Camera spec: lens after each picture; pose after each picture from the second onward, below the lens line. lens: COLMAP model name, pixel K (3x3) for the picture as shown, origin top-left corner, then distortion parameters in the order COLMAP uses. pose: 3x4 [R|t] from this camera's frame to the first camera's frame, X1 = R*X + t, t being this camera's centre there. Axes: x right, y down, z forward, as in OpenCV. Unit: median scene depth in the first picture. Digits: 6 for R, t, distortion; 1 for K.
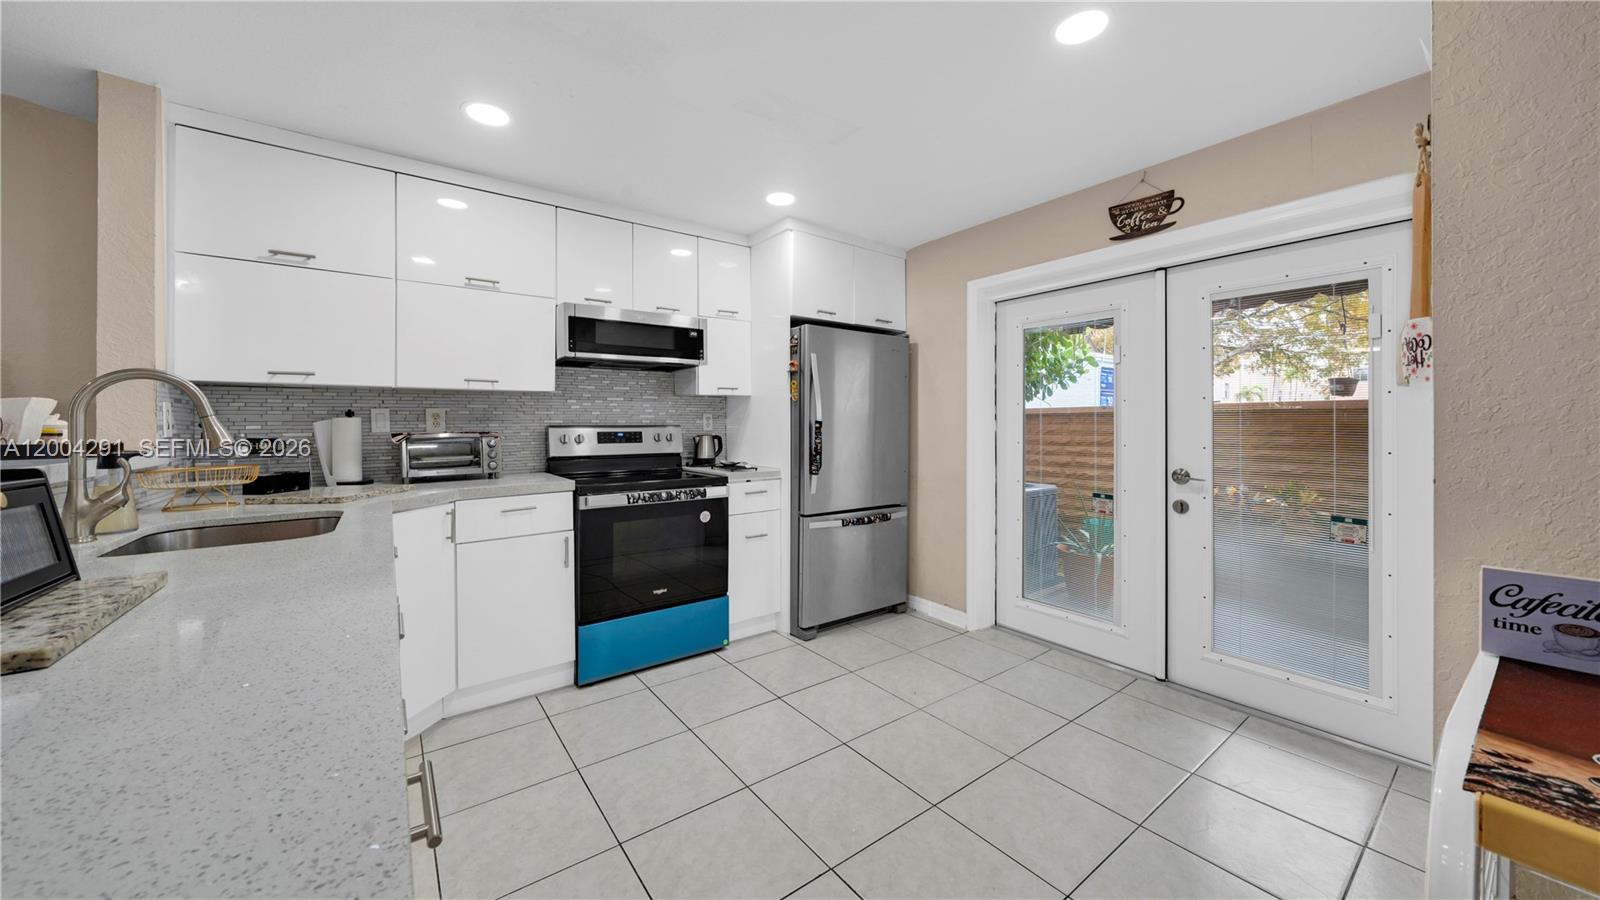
lens RADIAL K [[549.6, 0, 767.7], [0, 549.6, 424.4], [0, 0, 1]] dist [-0.005934, -0.000465]
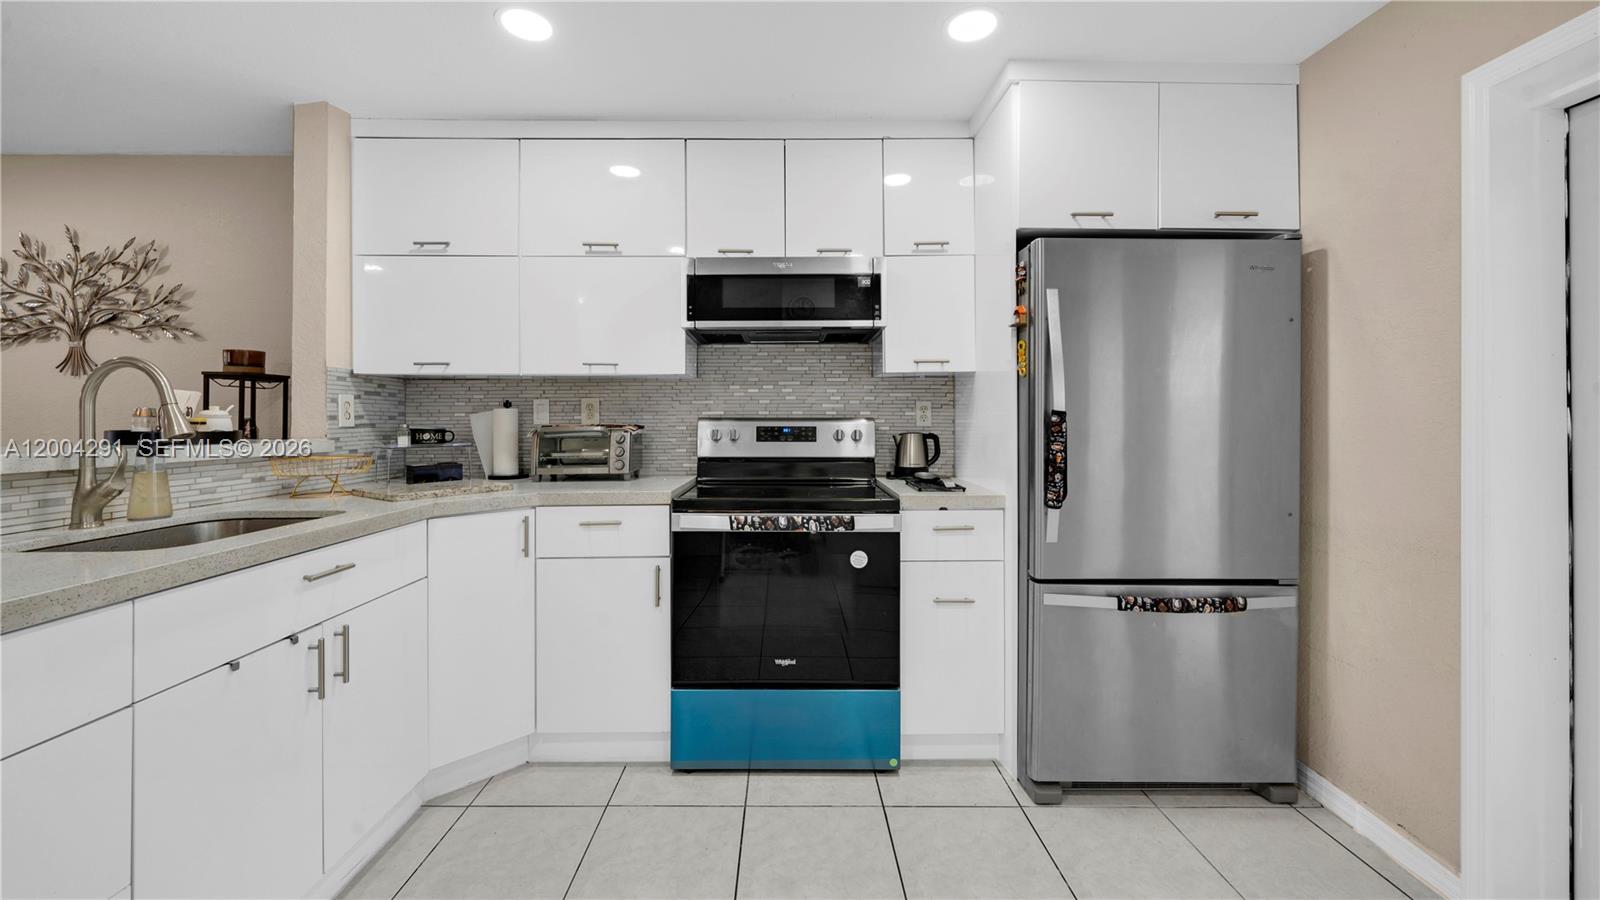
lens RADIAL K [[606.9, 0, 786.6], [0, 606.9, 413.4], [0, 0, 1]] dist [-0.004391, 0.000702]
pose [[0.825138, -0.001415, -0.564929, 0.208189], [-0.003717, 0.999962, -0.007934, 0.002116], [0.564919, 0.008646, 0.825101, 0.344212]]
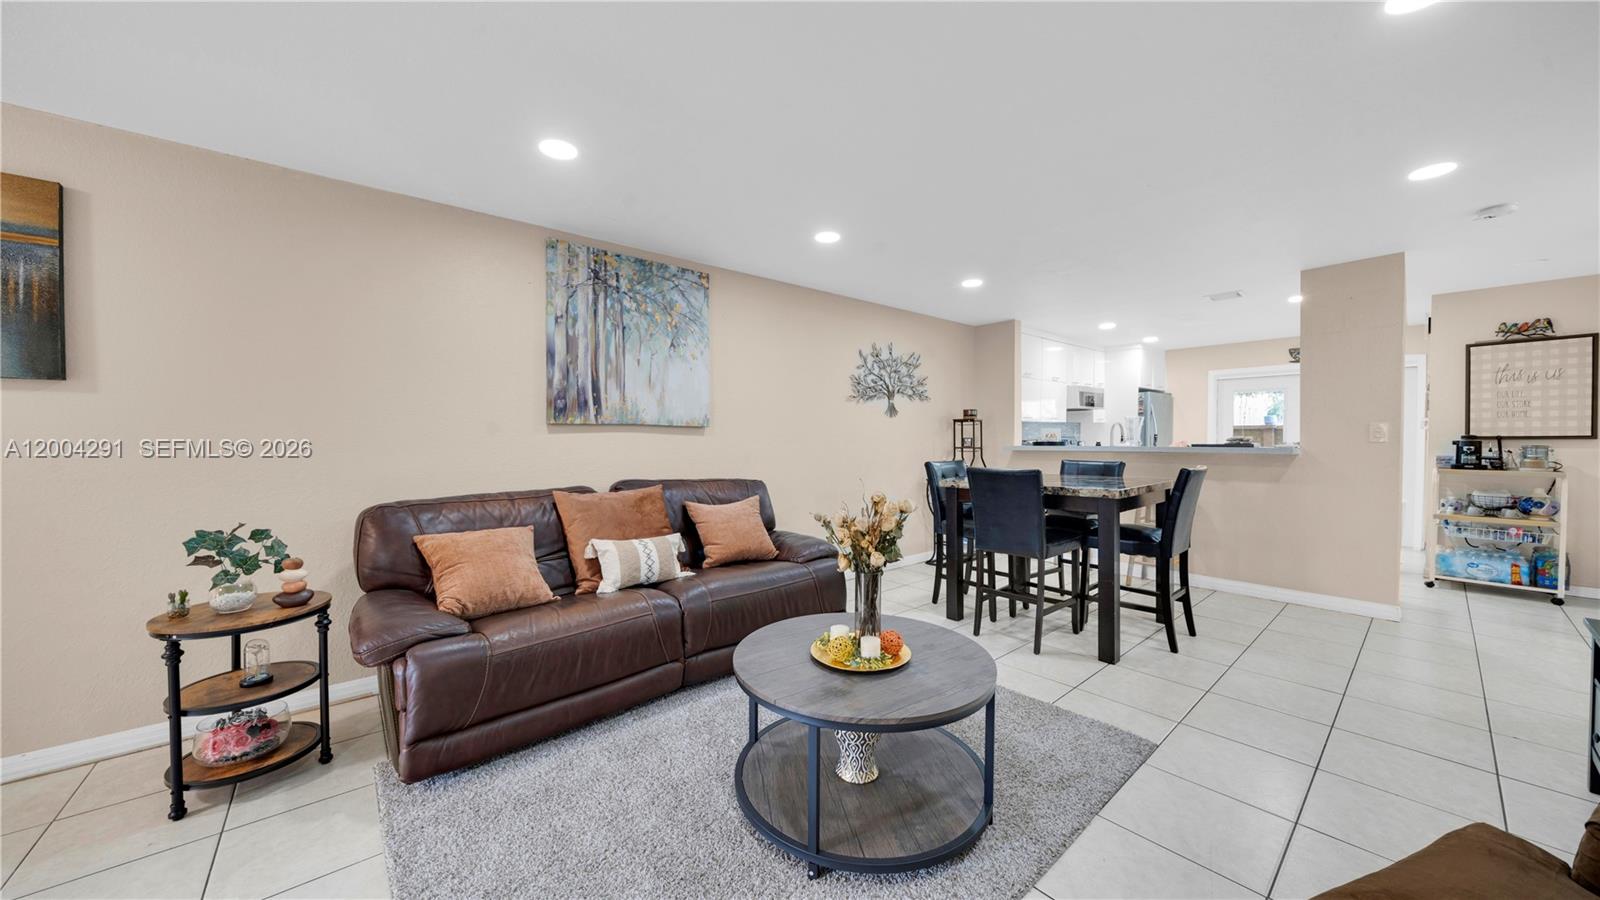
lens RADIAL K [[549.6, 0, 809.2], [0, 549.6, 448.0], [0, 0, 1]] dist [-0.005934, -0.000465]
pose [[0.993410, -0.006376, 0.114441, -1.630050], [0.004259, 0.999815, 0.018734, 0.004002], [-0.114539, -0.018123, 0.993253, -1.149381]]
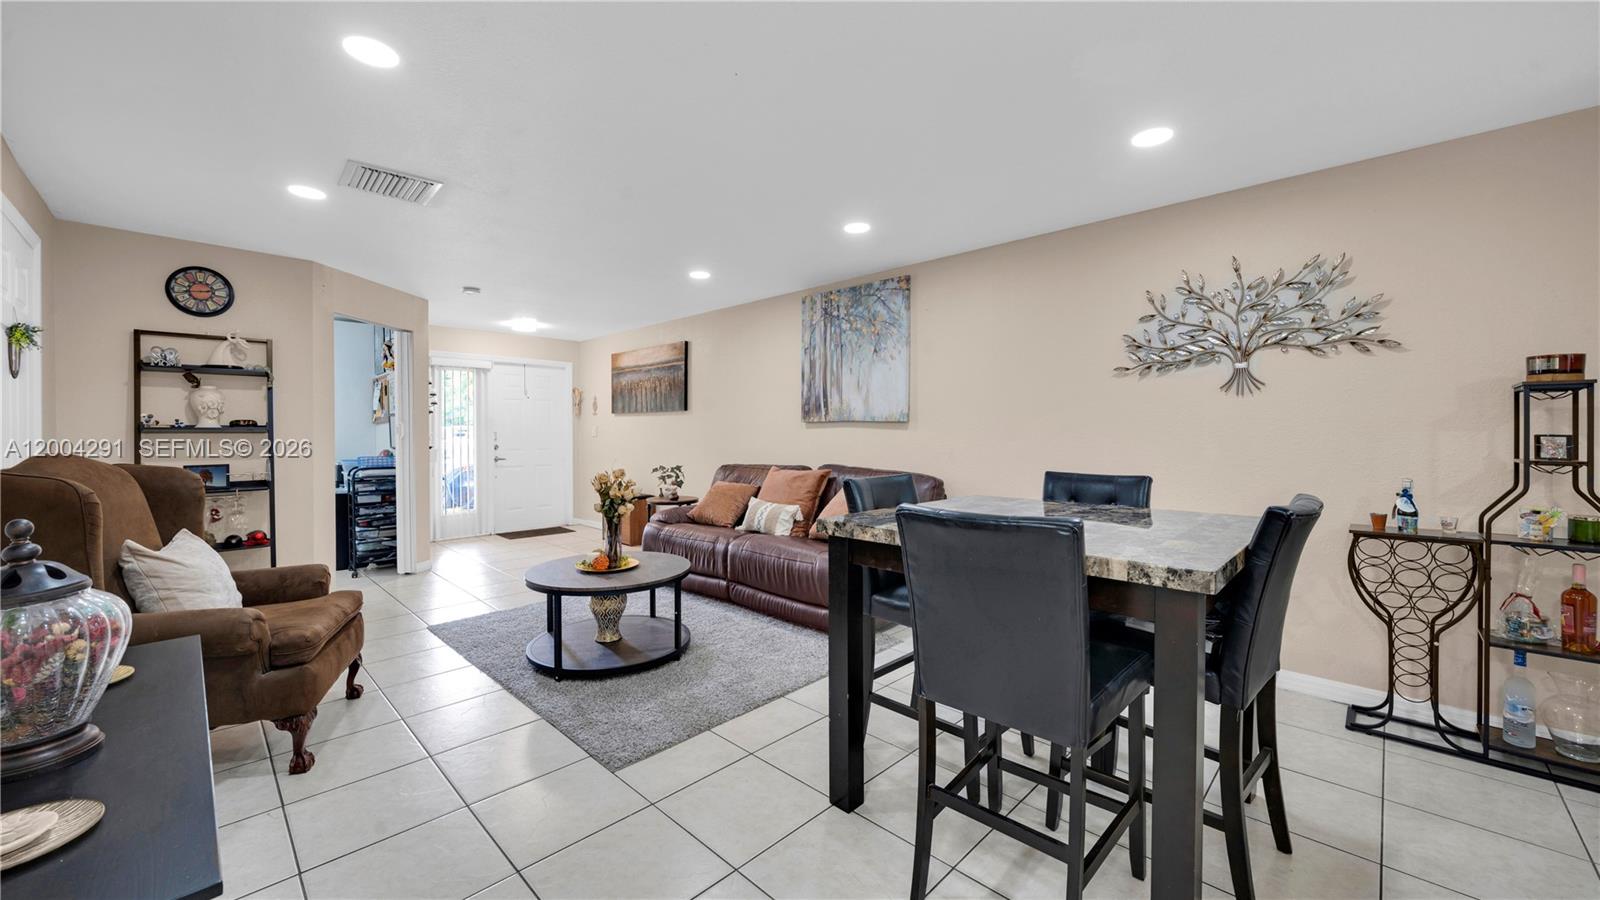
lens RADIAL K [[606.9, 0, 795.0], [0, 606.9, 437.2], [0, 0, 1]] dist [-0.004391, 0.000702]
pose [[0.183293, 0.011056, -0.982996, -0.348575], [0.002103, 0.999930, 0.011639, -0.001597], [0.983056, -0.004201, 0.183257, -0.408127]]
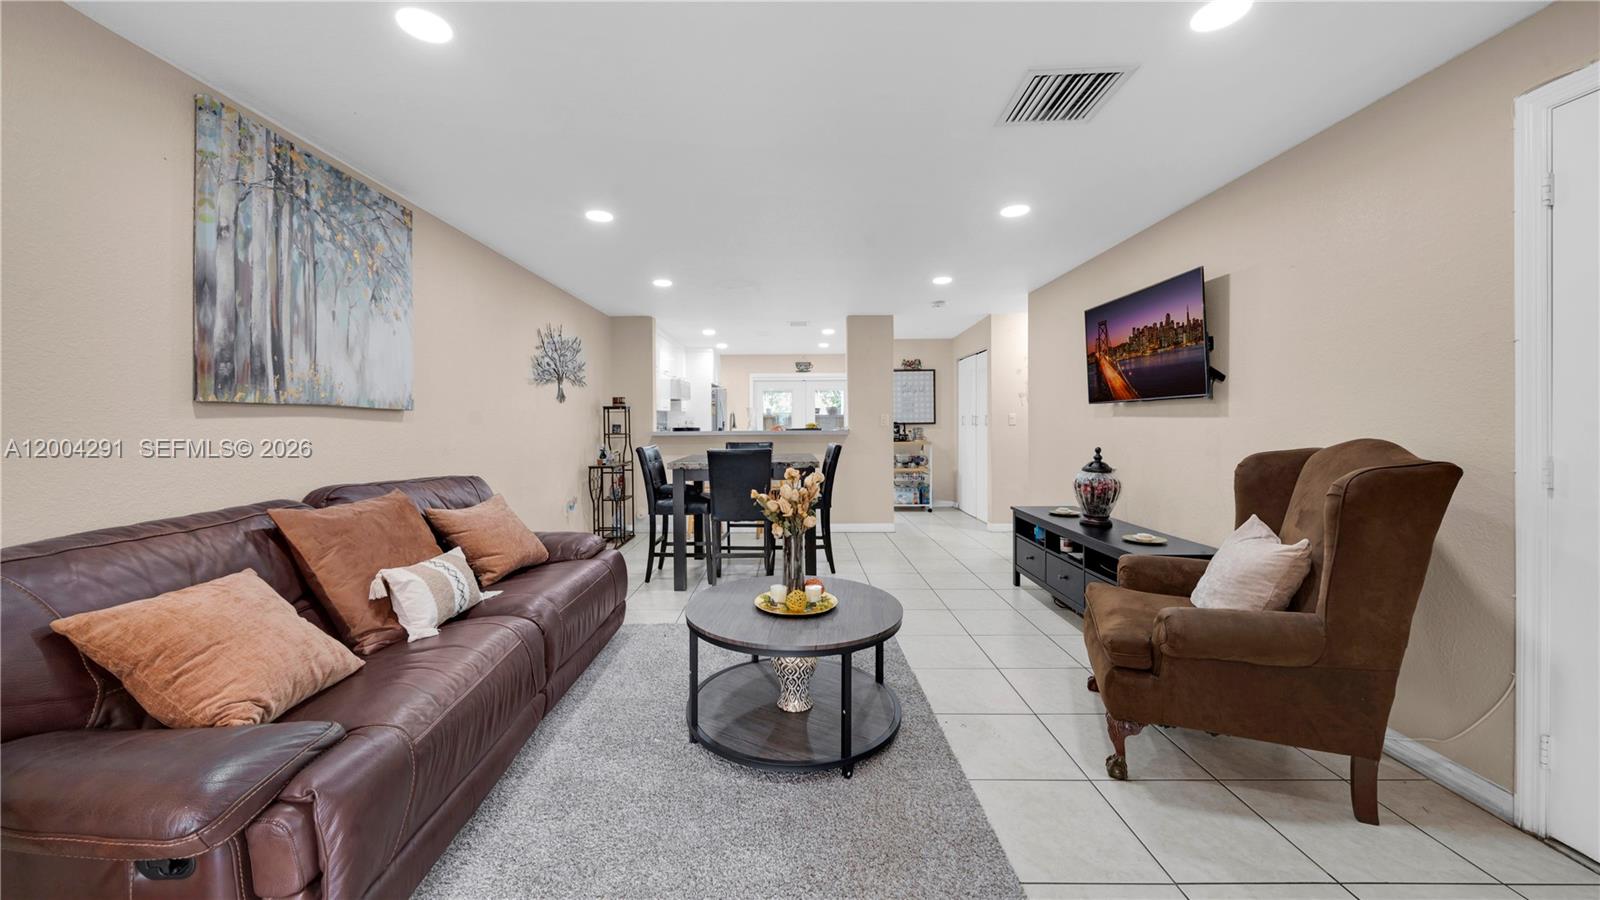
lens RADIAL K [[549.6, 0, 784.8], [0, 549.6, 424.3], [0, 0, 1]] dist [-0.005934, -0.000465]
pose [[0.574547, -0.005824, 0.818451, -2.119335], [0.004722, 0.999982, 0.003800, 0.002339], [-0.818458, 0.001682, 0.574564, -0.959610]]
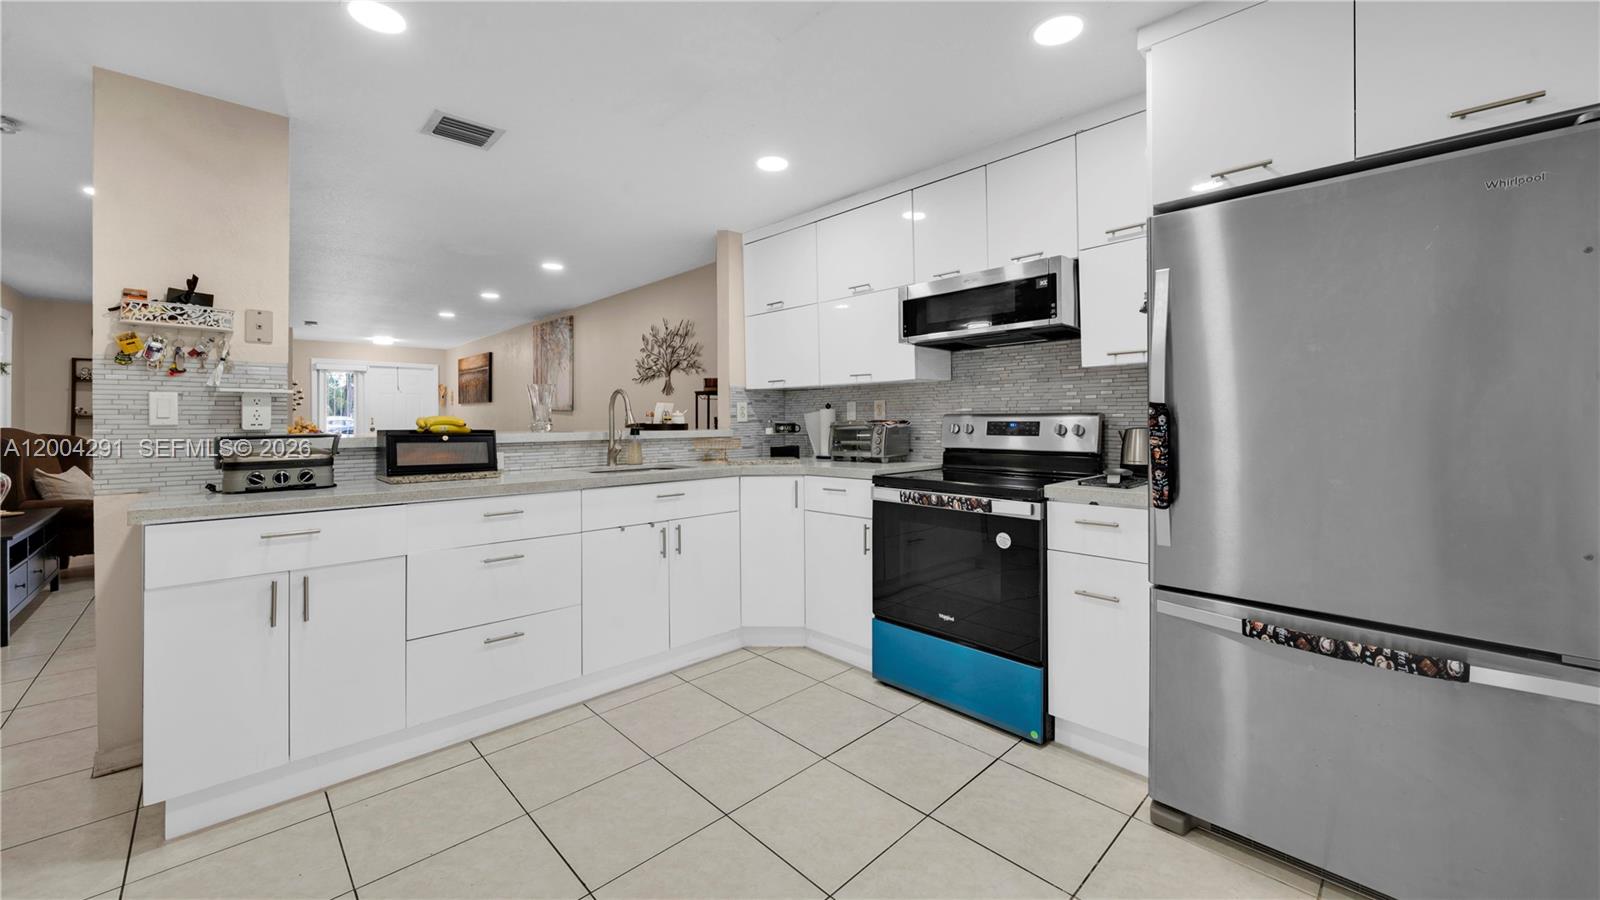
lens RADIAL K [[606.9, 0, 797.9], [0, 606.9, 415.9], [0, 0, 1]] dist [-0.004391, 0.000702]
pose [[0.159486, -0.002080, -0.987198, 0.595169], [0.004337, 0.999990, -0.001406, 0.005174], [0.987191, -0.004057, 0.159493, 0.581327]]
